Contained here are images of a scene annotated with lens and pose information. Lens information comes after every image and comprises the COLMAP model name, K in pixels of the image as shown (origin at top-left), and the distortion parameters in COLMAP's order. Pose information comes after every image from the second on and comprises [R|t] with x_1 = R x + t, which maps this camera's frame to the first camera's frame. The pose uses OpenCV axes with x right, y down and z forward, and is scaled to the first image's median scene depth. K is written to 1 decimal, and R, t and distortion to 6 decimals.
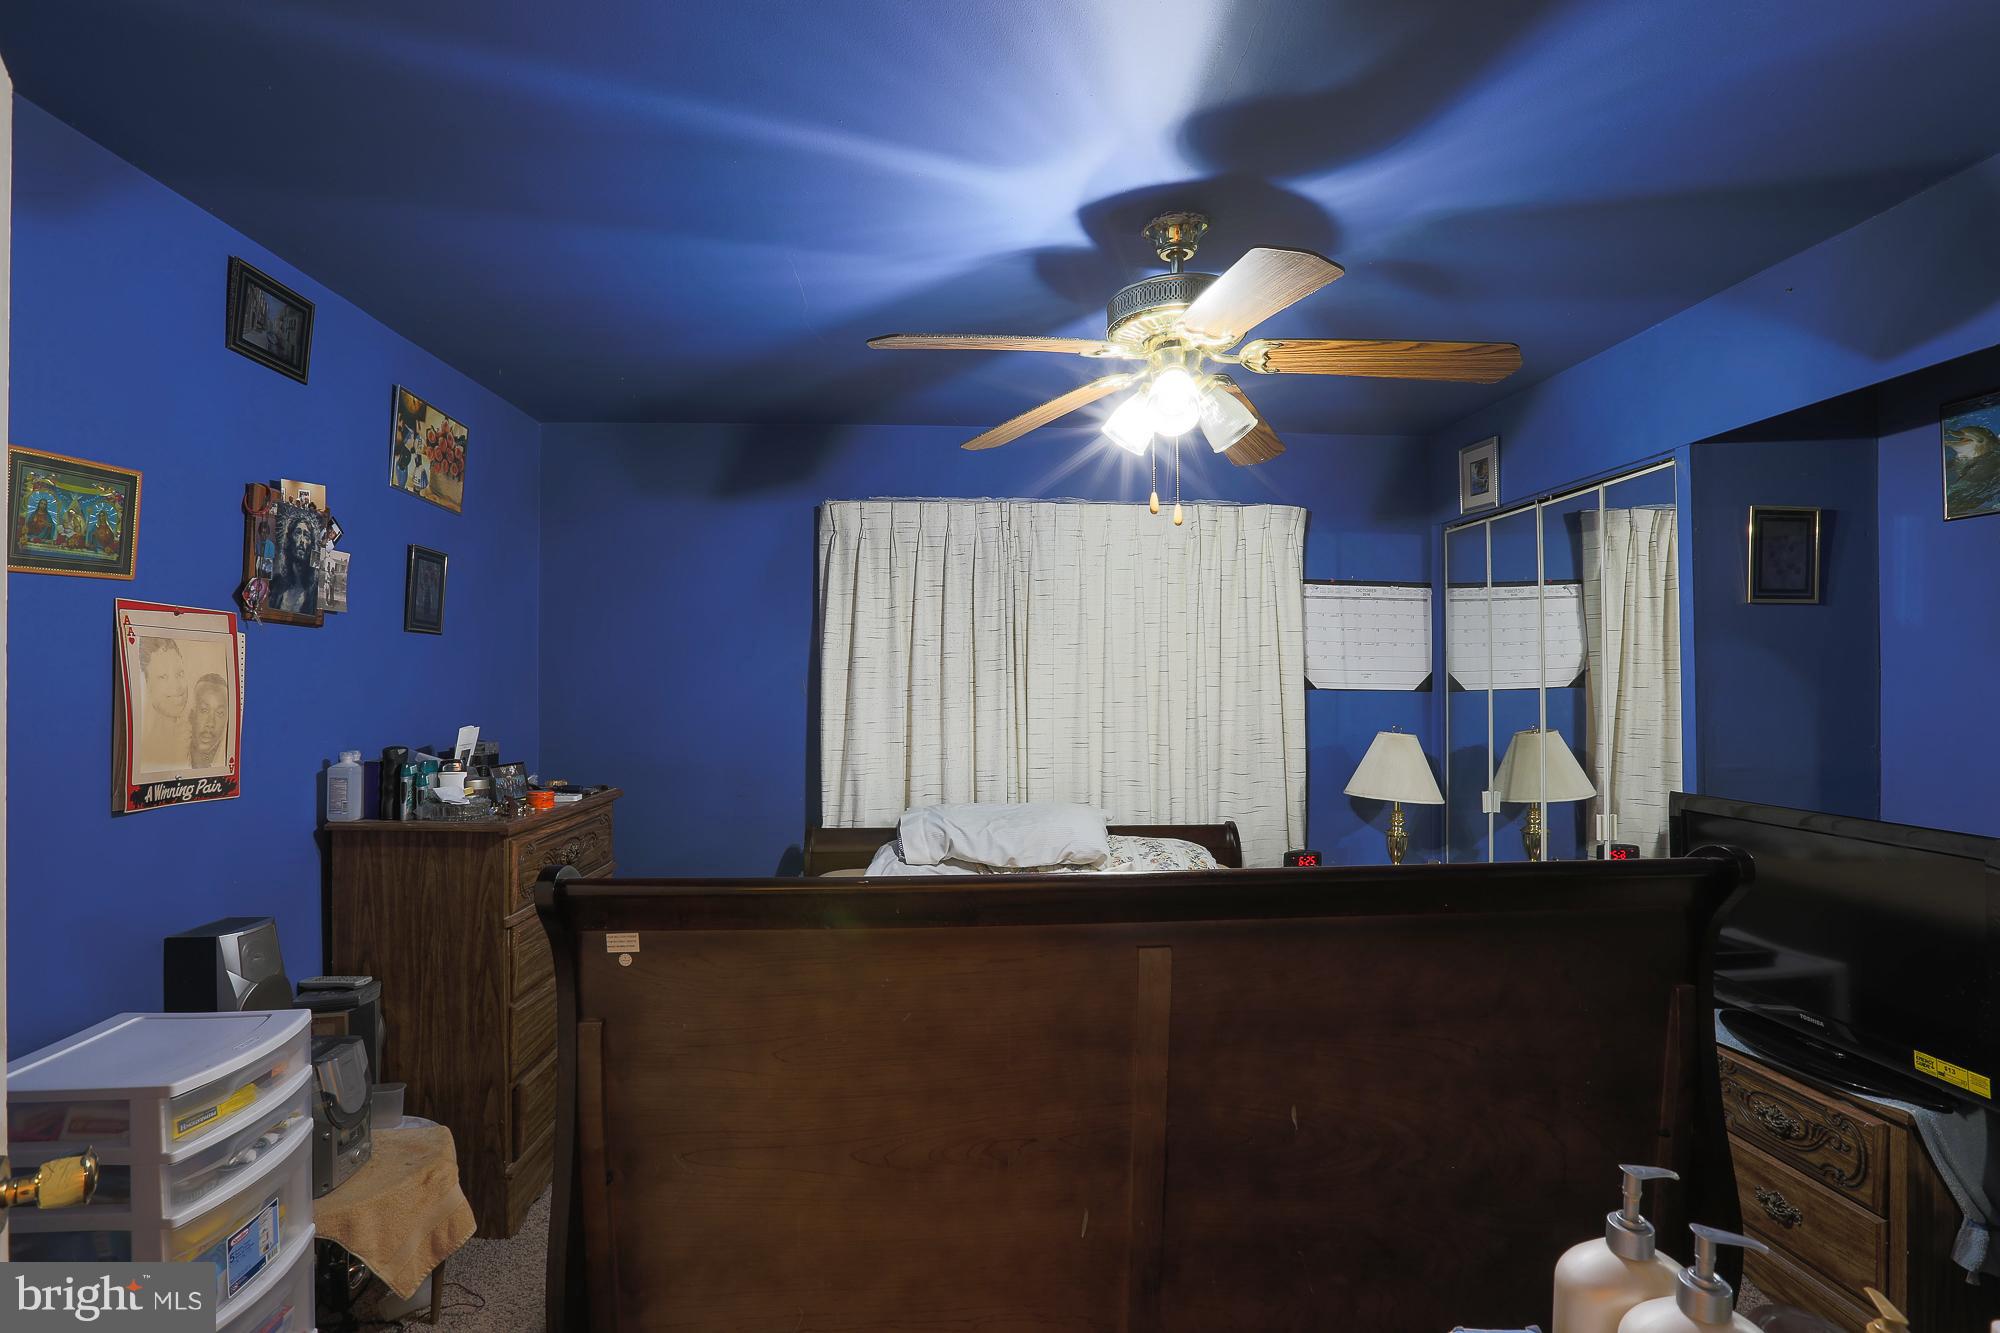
lens RADIAL K [[941.2, 0, 1000.0], [0, 941.2, 666.5], [0, 0, 1]] dist [-0.043618, 0.021752]
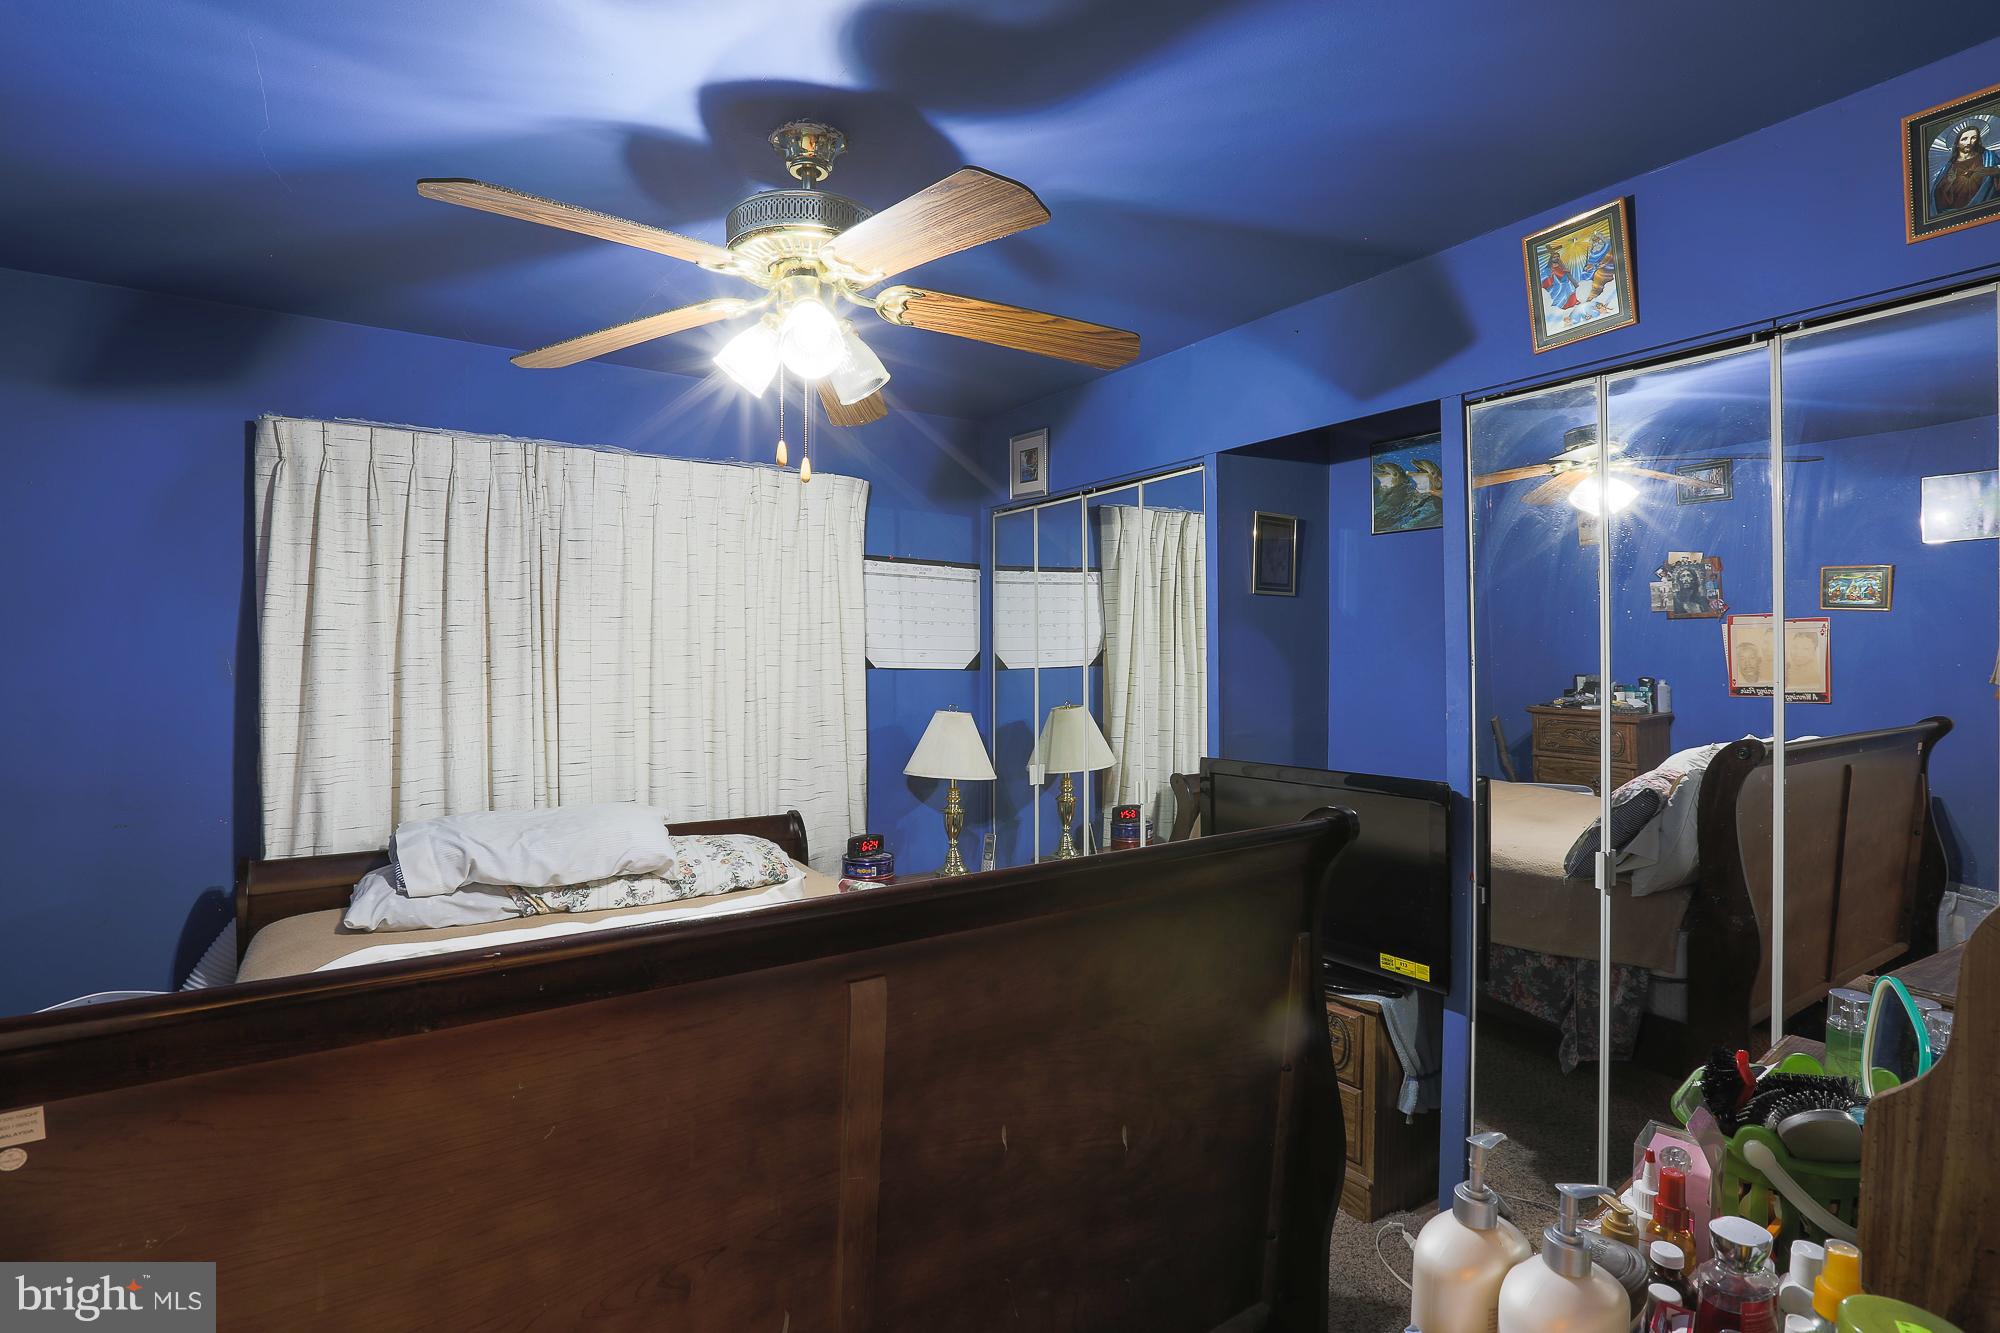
lens RADIAL K [[965.6, 0, 1000.0], [0, 965.6, 666.5], [0, 0, 1]] dist [-0.052980, 0.025443]
pose [[0.867620, -0.003887, 0.497213, -0.072089], [-0.007305, 0.999762, 0.020563, 0.000843], [-0.497175, -0.021473, 0.867385, 0.093749]]
